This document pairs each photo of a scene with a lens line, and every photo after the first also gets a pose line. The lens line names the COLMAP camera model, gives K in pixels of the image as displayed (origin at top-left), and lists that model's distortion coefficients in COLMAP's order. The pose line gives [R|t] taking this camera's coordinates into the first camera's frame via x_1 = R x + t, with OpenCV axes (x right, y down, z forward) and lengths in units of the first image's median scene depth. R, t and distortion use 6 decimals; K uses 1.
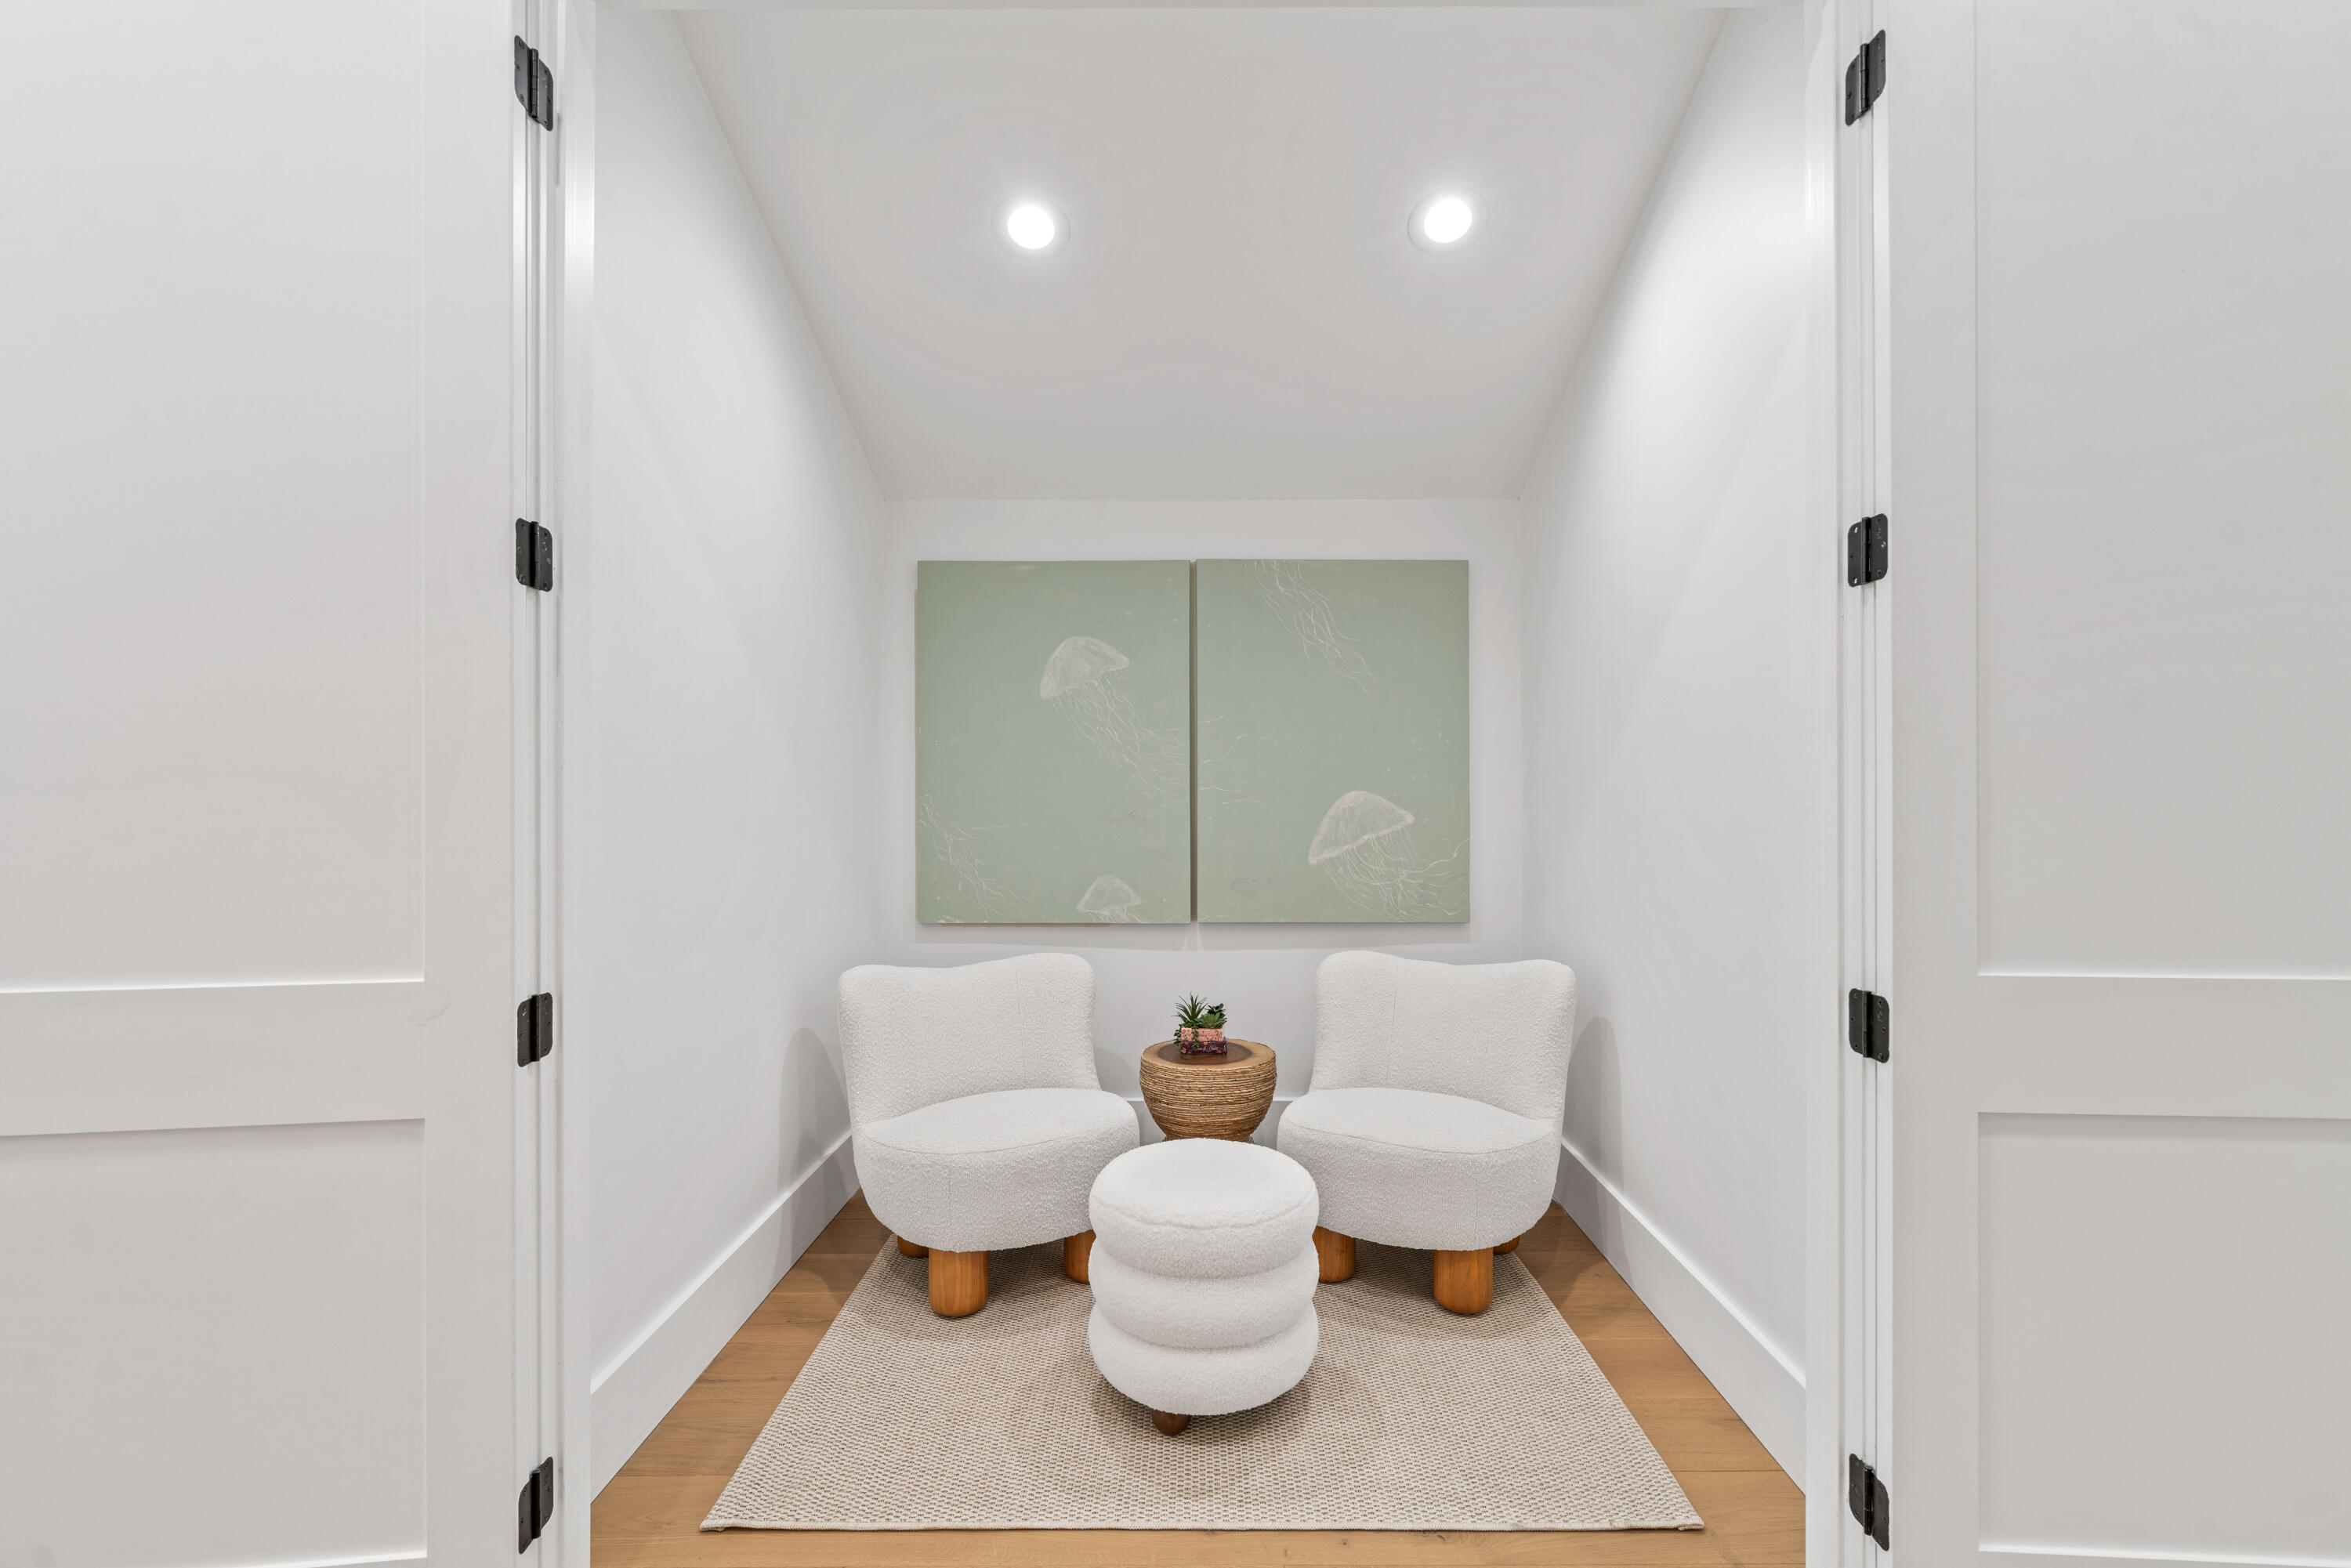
lens RADIAL K [[1072.2, 0, 1182.2], [0, 1072.2, 787.3], [0, 0, 1]] dist [-0.002260, 0.003263]
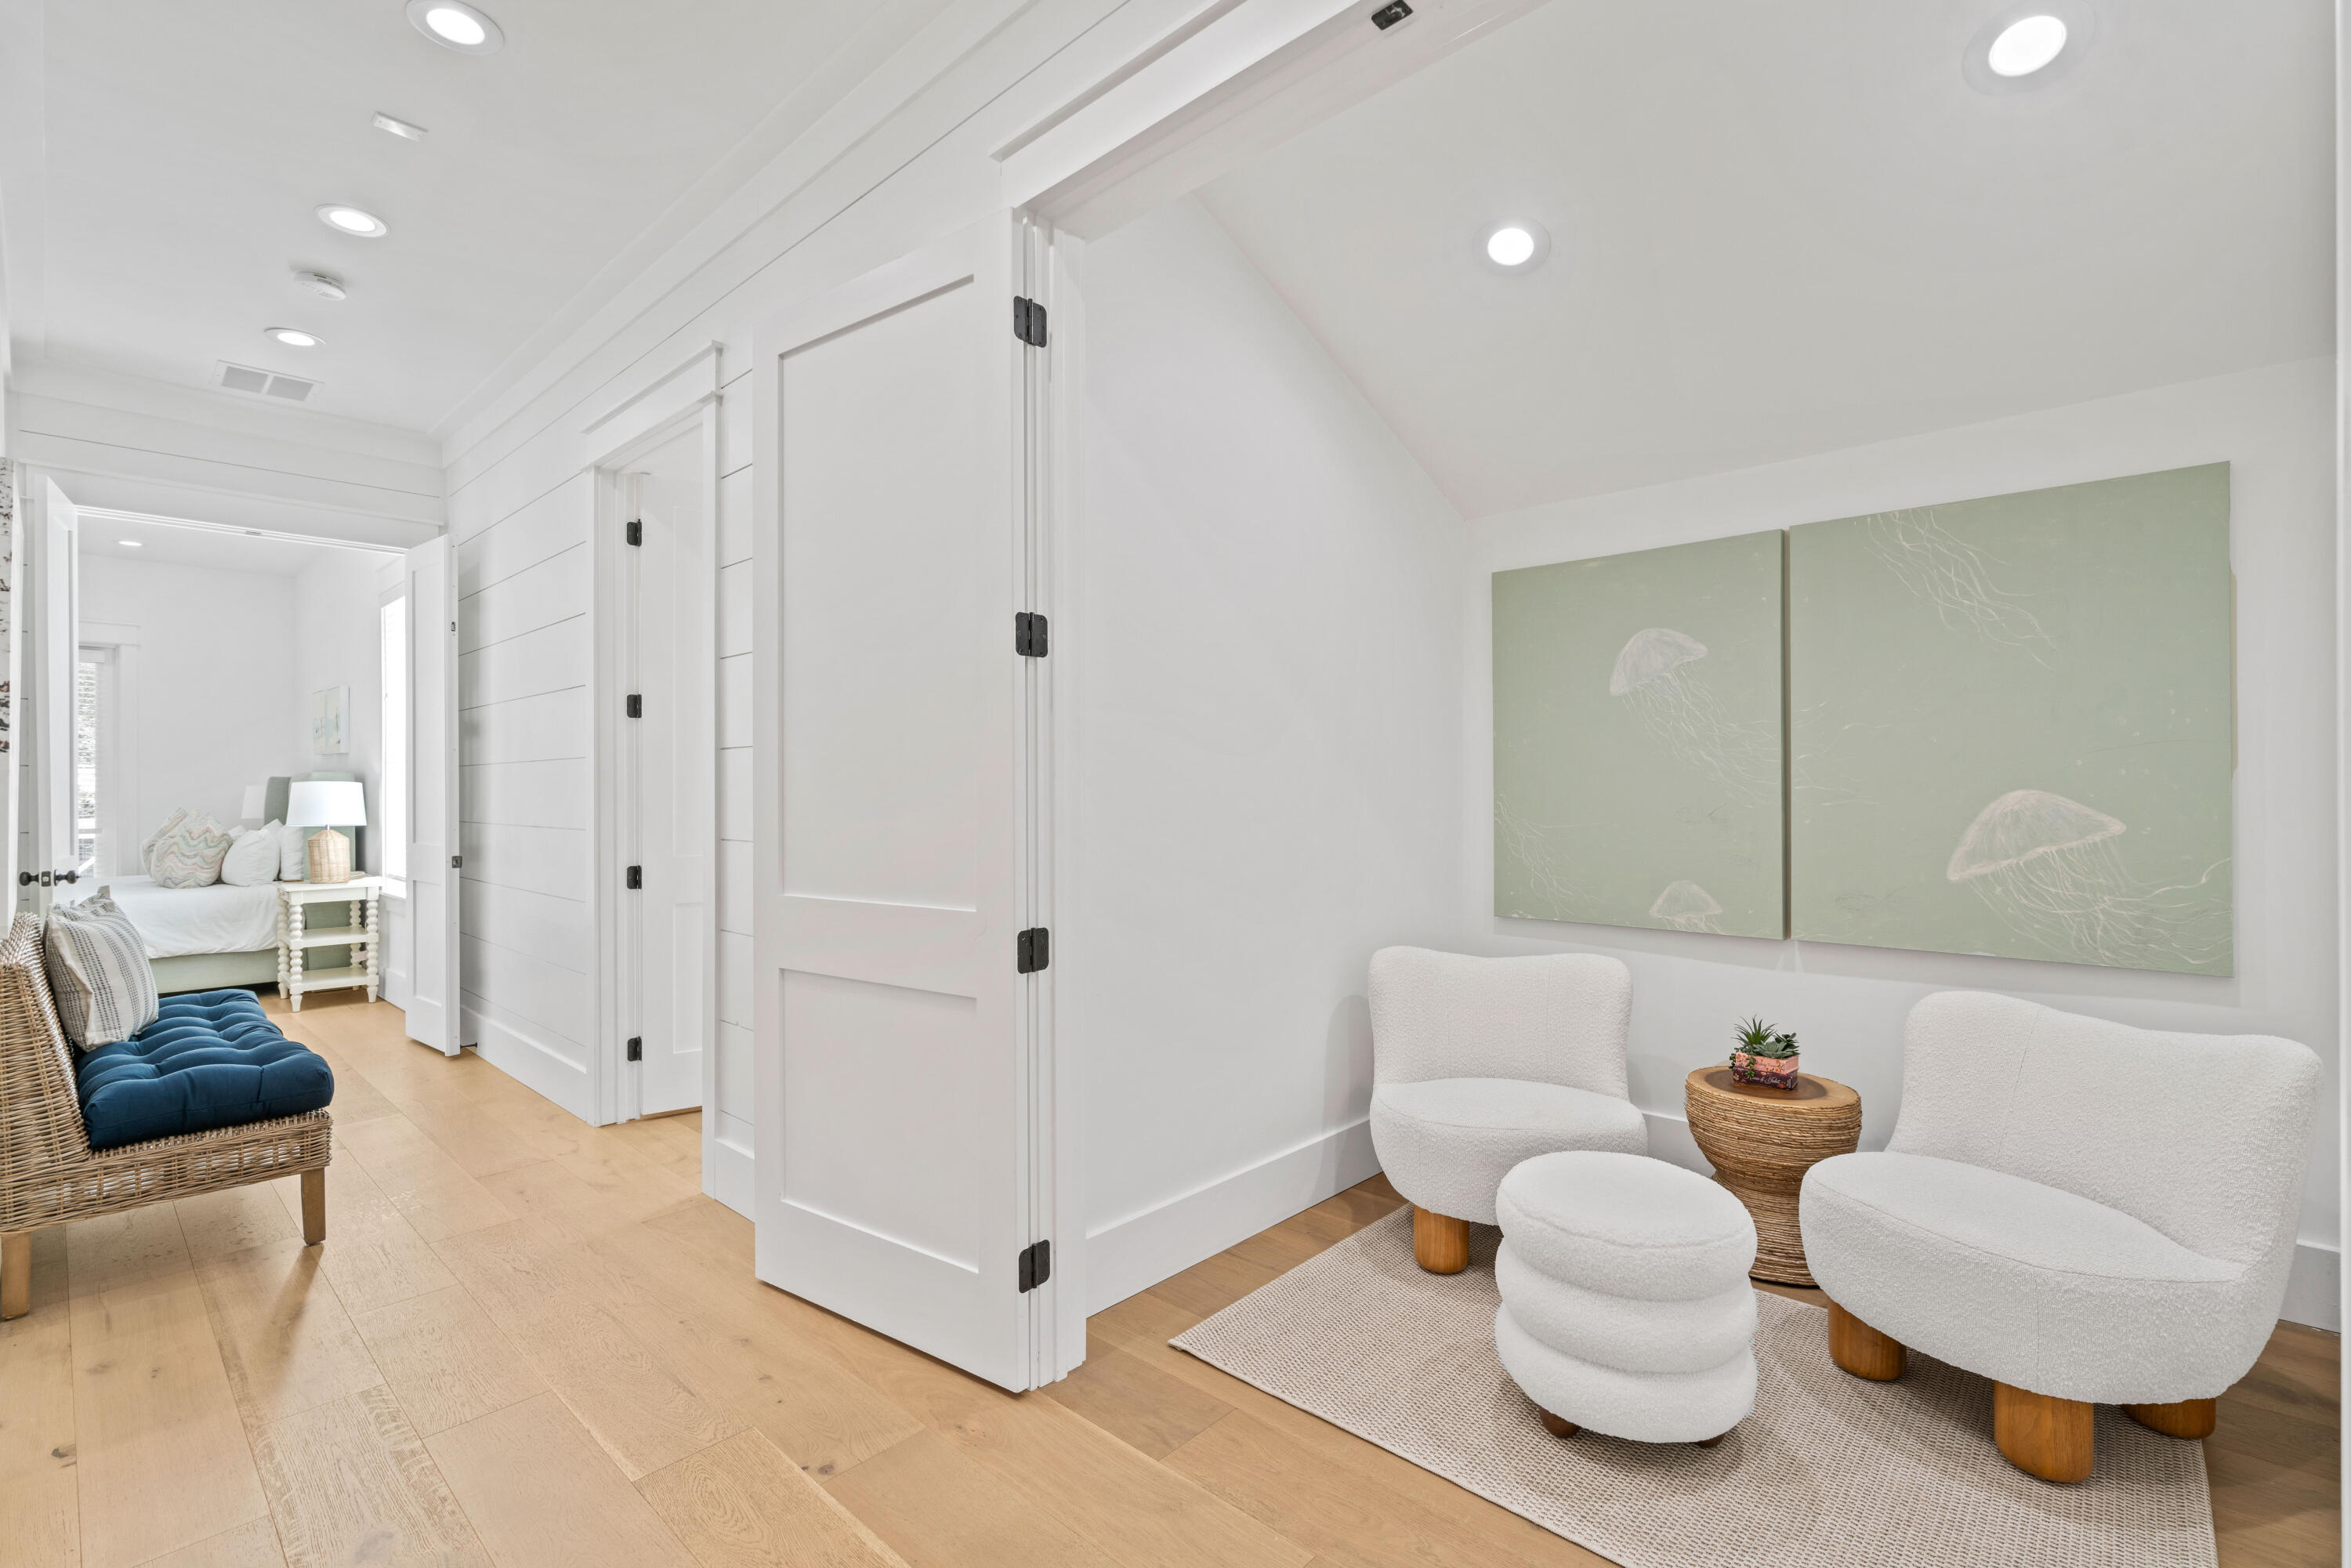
lens RADIAL K [[1072.2, 0, 1187.3], [0, 1072.2, 784.0], [0, 0, 1]] dist [-0.002260, 0.003263]
pose [[0.731691, -0.004603, -0.681621, 0.278544], [0.003565, 0.999989, -0.002926, -0.000822], [0.681627, -0.000290, 0.731700, 0.022926]]
